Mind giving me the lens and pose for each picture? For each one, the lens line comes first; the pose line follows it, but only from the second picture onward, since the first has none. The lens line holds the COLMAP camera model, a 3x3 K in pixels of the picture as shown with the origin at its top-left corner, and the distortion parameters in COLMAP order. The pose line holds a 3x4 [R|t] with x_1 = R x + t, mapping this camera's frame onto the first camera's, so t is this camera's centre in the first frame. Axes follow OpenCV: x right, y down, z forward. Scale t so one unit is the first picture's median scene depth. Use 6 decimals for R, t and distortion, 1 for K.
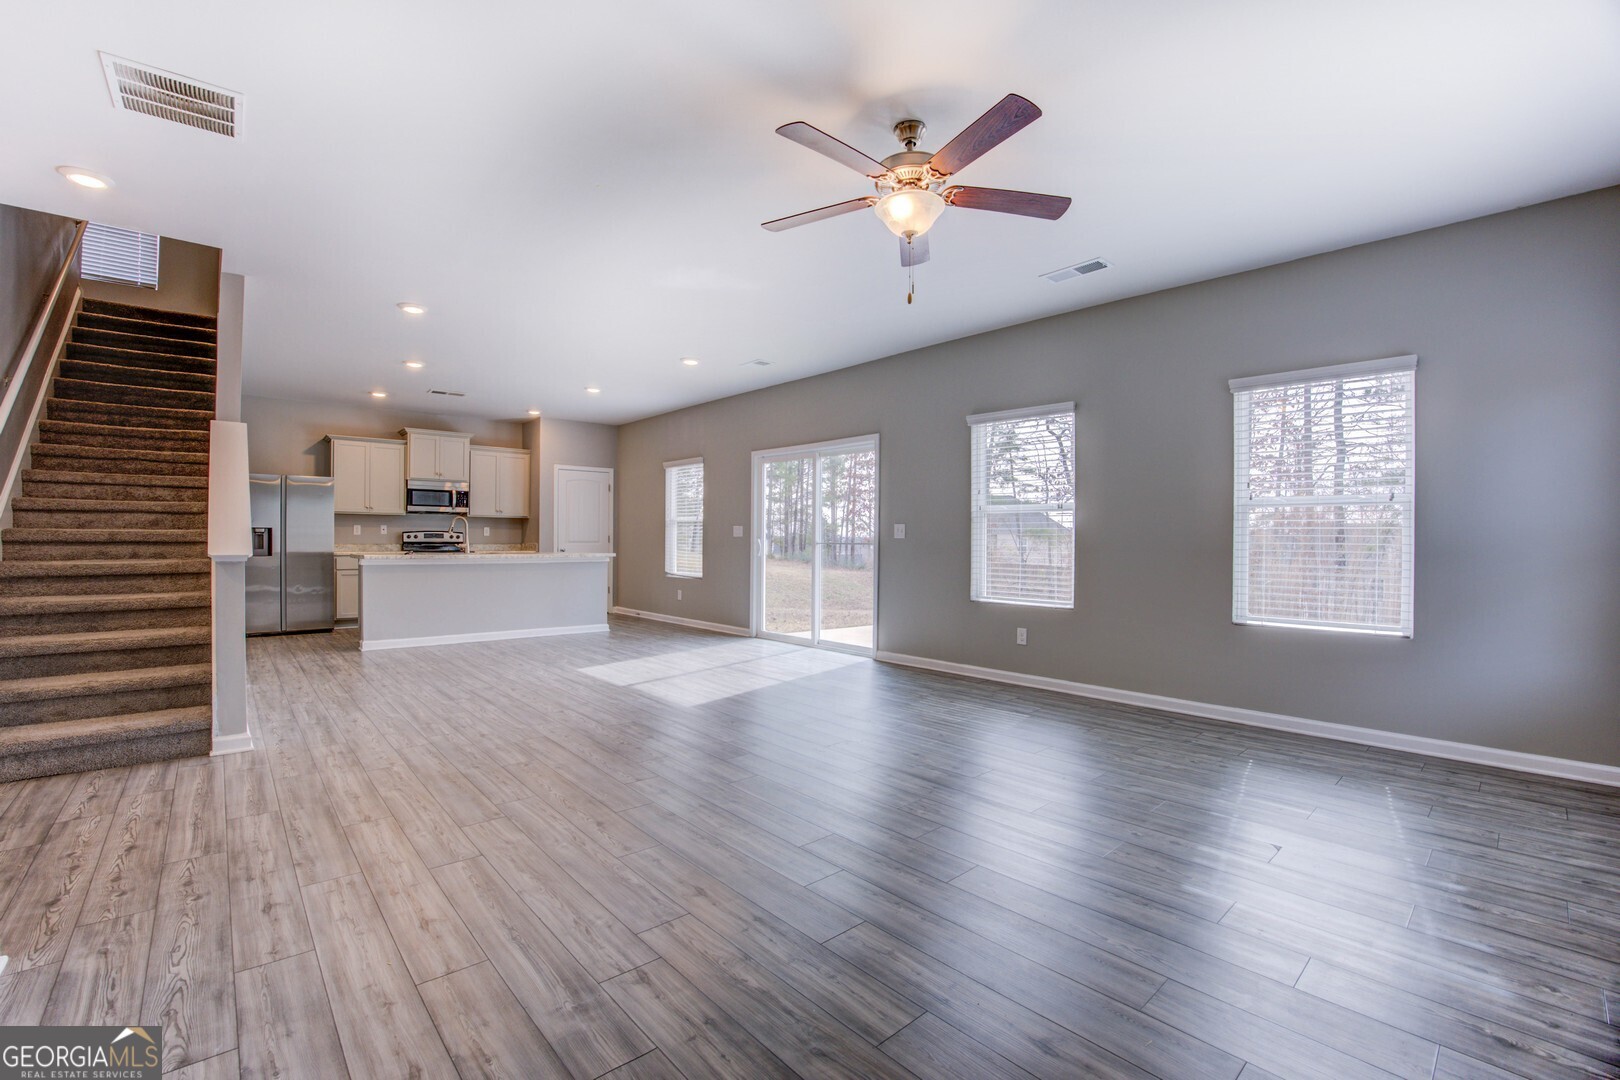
lens RADIAL K [[672.3, 0, 810.0], [0, 672.3, 540.0], [0, 0, 1]] dist [-0.074834, 0.012762]
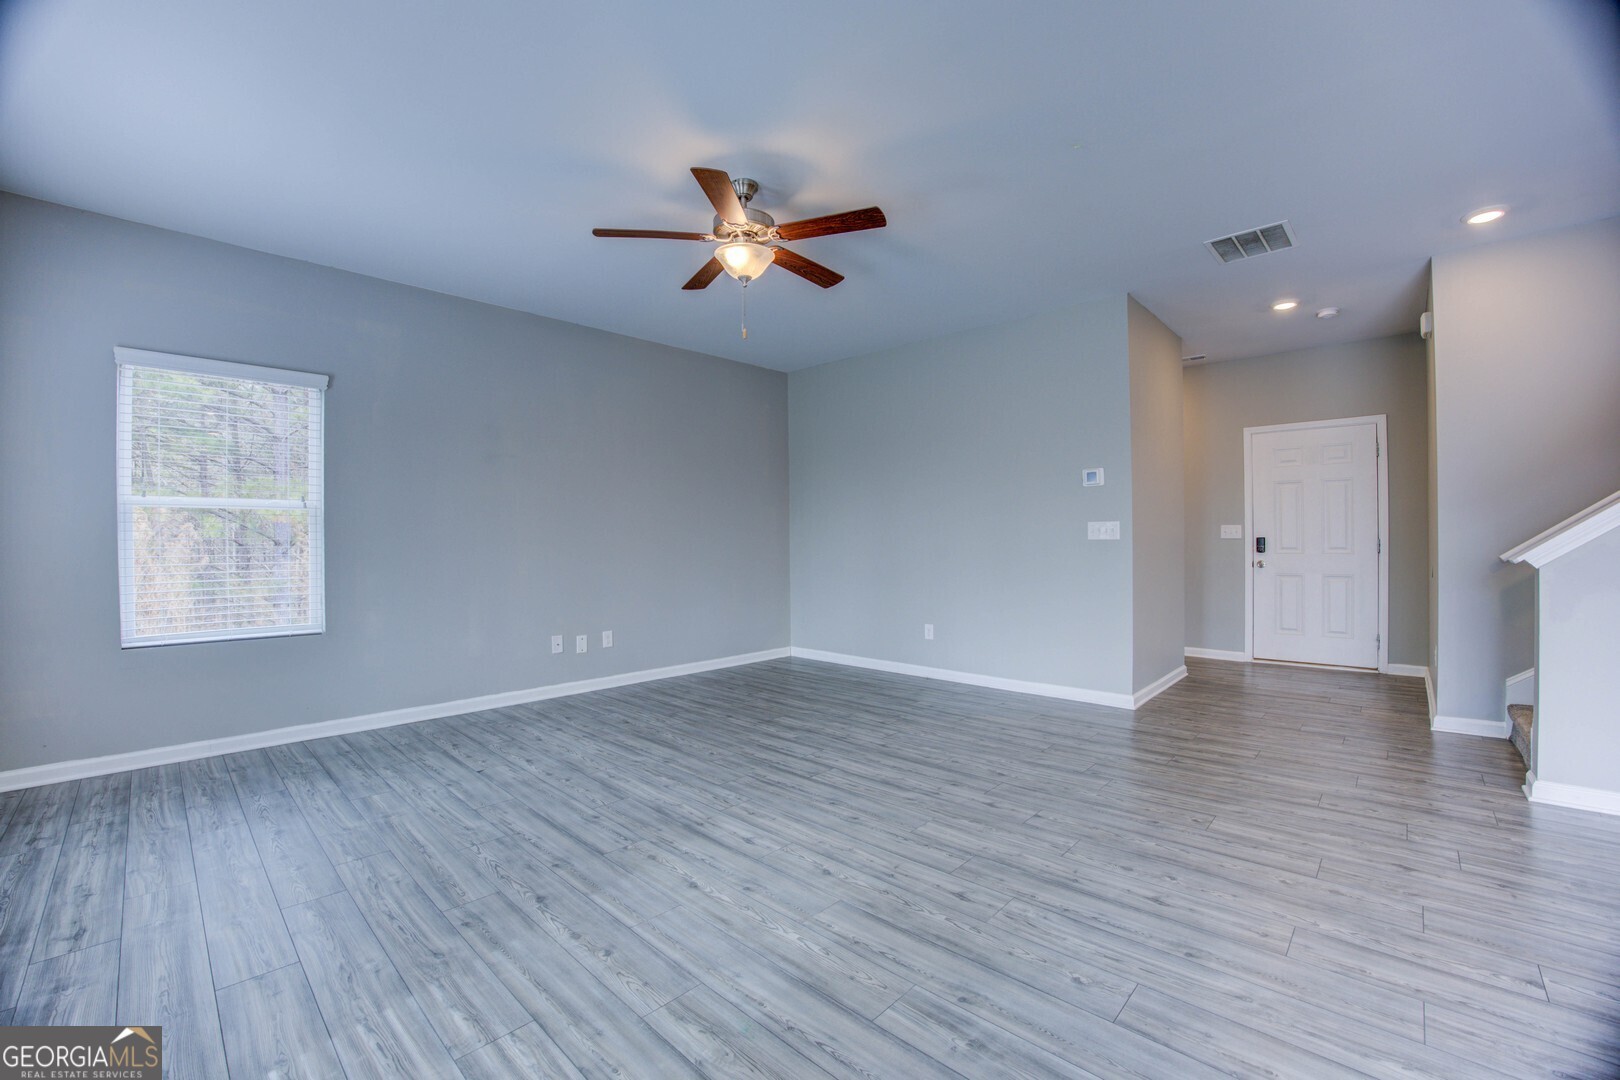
lens RADIAL K [[672.3, 0, 810.0], [0, 672.3, 540.0], [0, 0, 1]] dist [-0.074834, 0.012762]
pose [[-0.997112, 0.003674, -0.075859, 0.047337], [0.003691, 0.999993, -0.000078, -0.001952], [0.075858, -0.000358, -0.997119, 0.827614]]
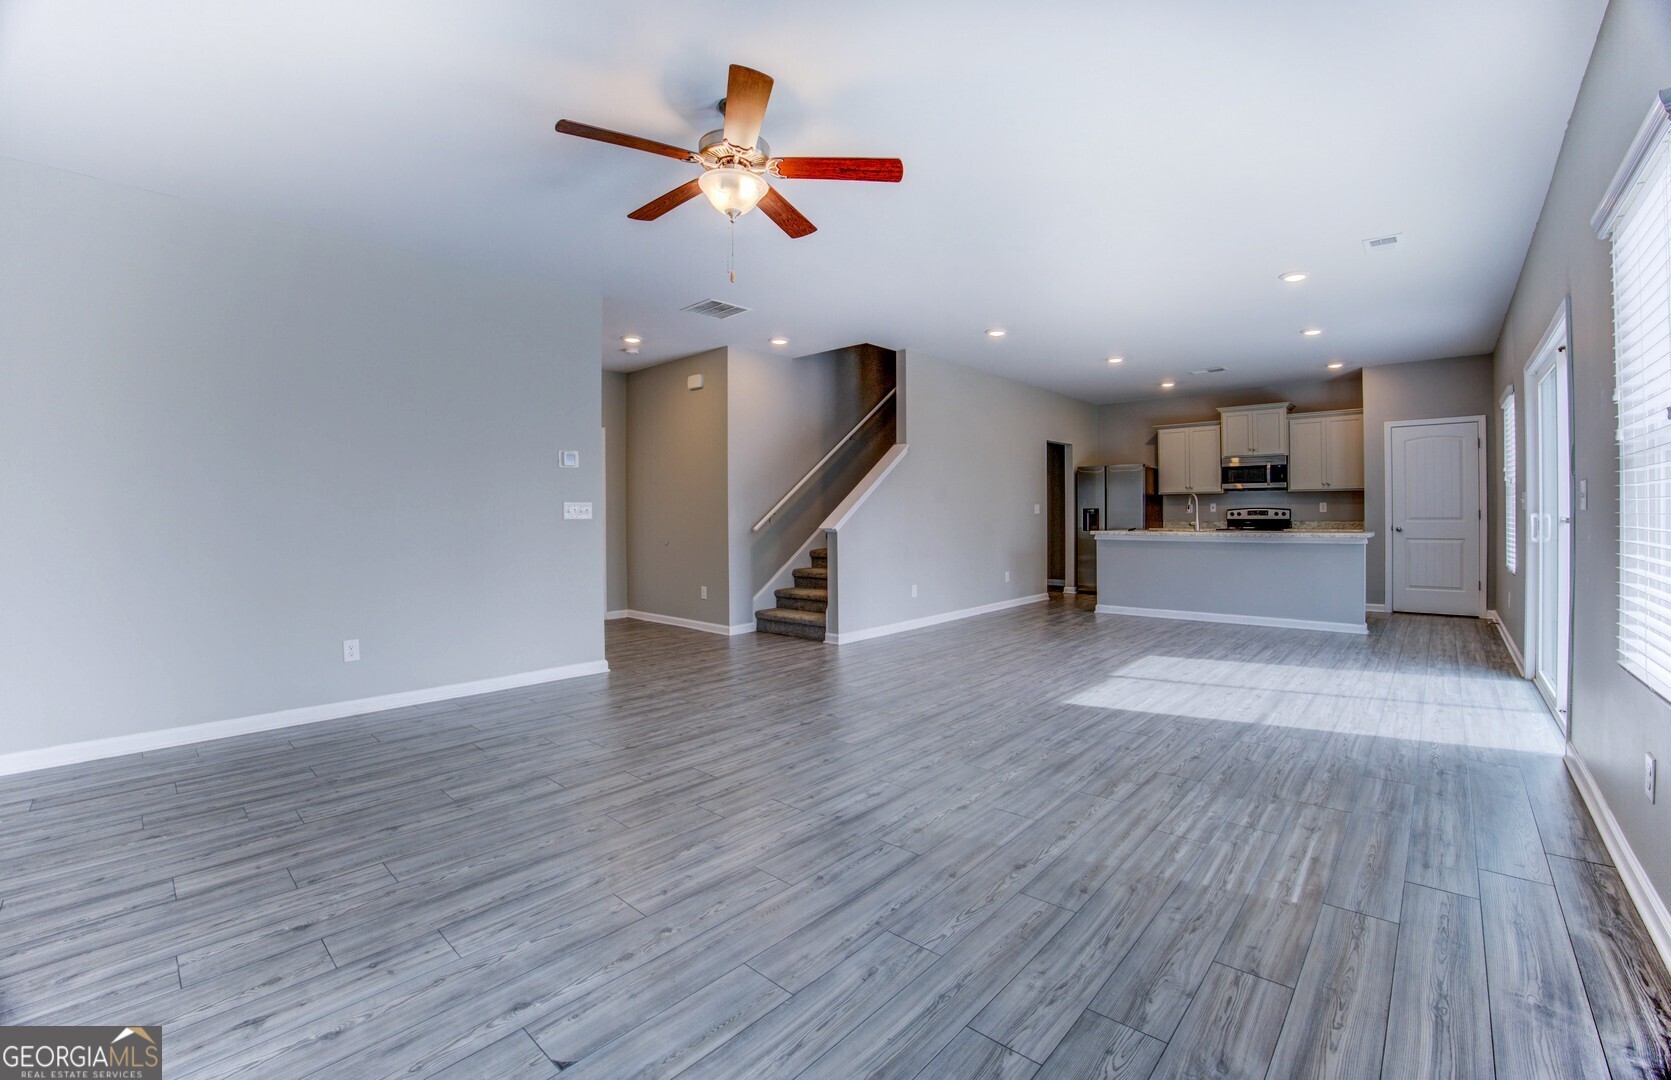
lens RADIAL K [[700.9, 0, 881.1], [0, 700.9, 506.9], [0, 0, 1]] dist [-0.054555, 0.000683]
pose [[0.149597, -0.018466, -0.988575, 0.463096], [0.003646, 0.999829, -0.018125, 0.001110], [0.988740, -0.000893, 0.149639, 0.404470]]
